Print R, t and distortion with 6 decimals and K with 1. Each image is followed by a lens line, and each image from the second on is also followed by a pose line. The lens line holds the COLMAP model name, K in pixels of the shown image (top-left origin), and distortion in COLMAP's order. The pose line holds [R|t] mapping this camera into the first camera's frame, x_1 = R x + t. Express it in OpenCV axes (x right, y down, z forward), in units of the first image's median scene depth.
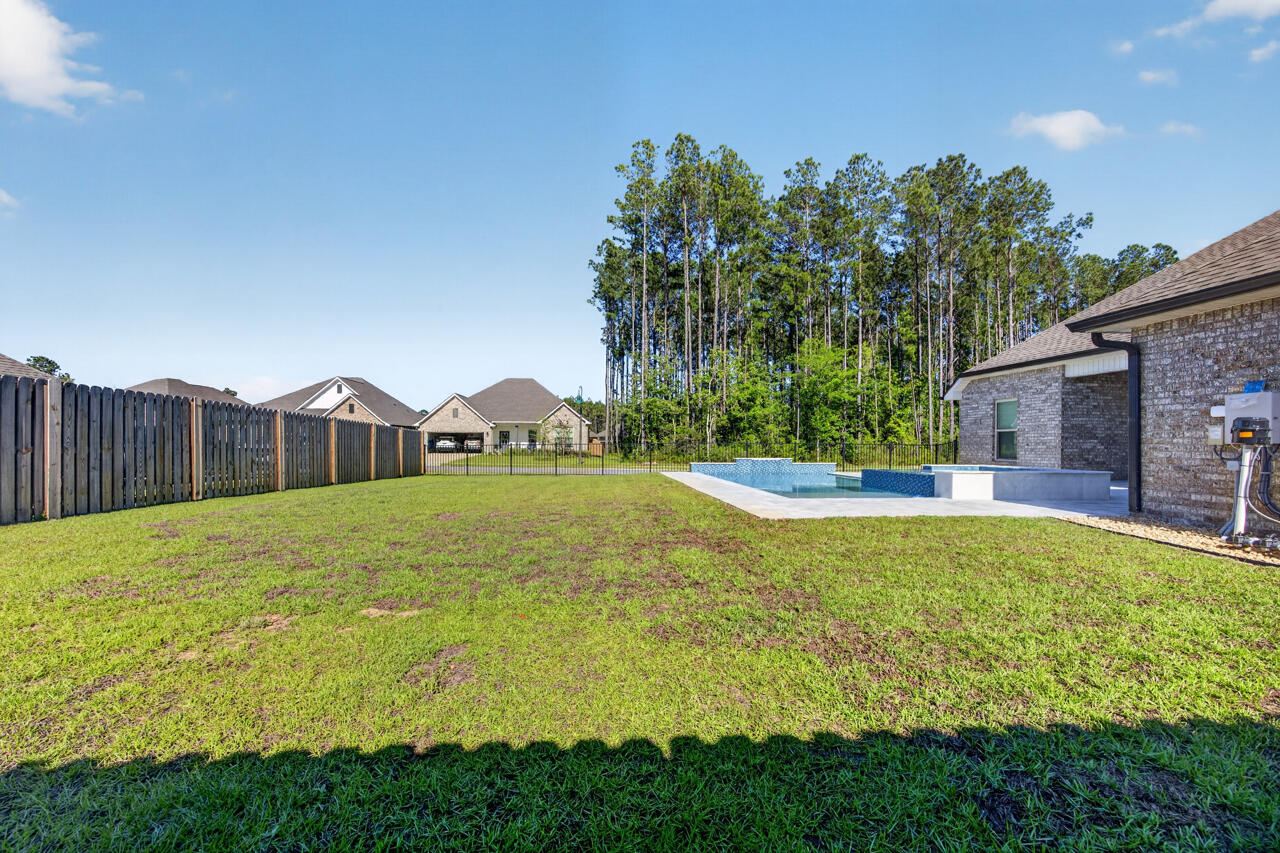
lens RADIAL K [[485.1, 0, 637.0], [0, 485.1, 459.2], [0, 0, 1]] dist [-0.001236, -0.000175]
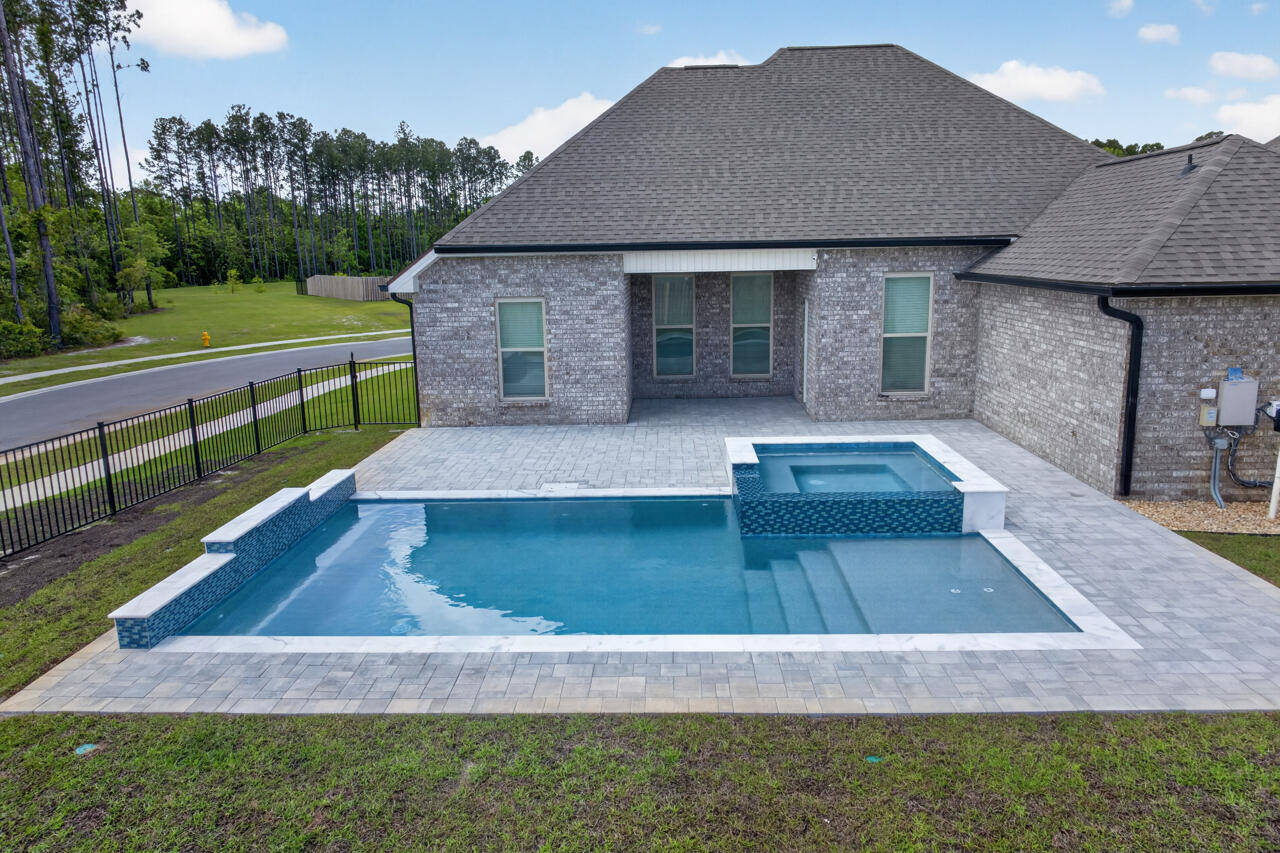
lens RADIAL K [[888.4, 0, 640.0], [0, 888.4, 426.5], [0, 0, 1]] dist [0.038846, 0.000651]
pose [[0.098021, -0.202622, 0.974339, -0.103979], [0.052985, 0.978728, 0.198204, -0.059175], [-0.993773, 0.032197, 0.106672, 0.246981]]
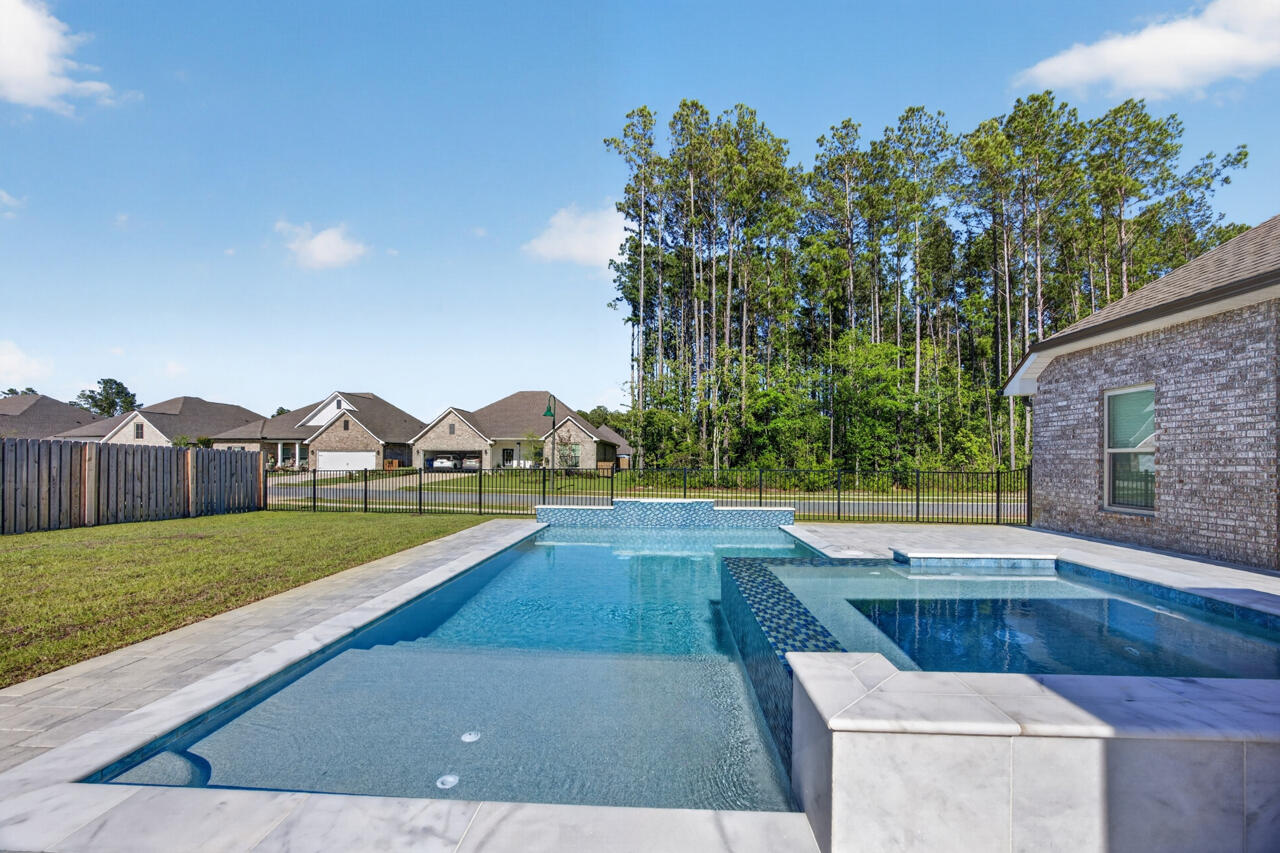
lens RADIAL K [[503.2, 0, 641.9], [0, 503.2, 454.4], [0, 0, 1]] dist [0.000682, 0.000655]
pose [[0.993636, -0.002386, -0.112613, 0.109077], [-0.002522, 0.999054, -0.043422, -0.010945], [0.112610, 0.043429, 0.992690, 0.146063]]
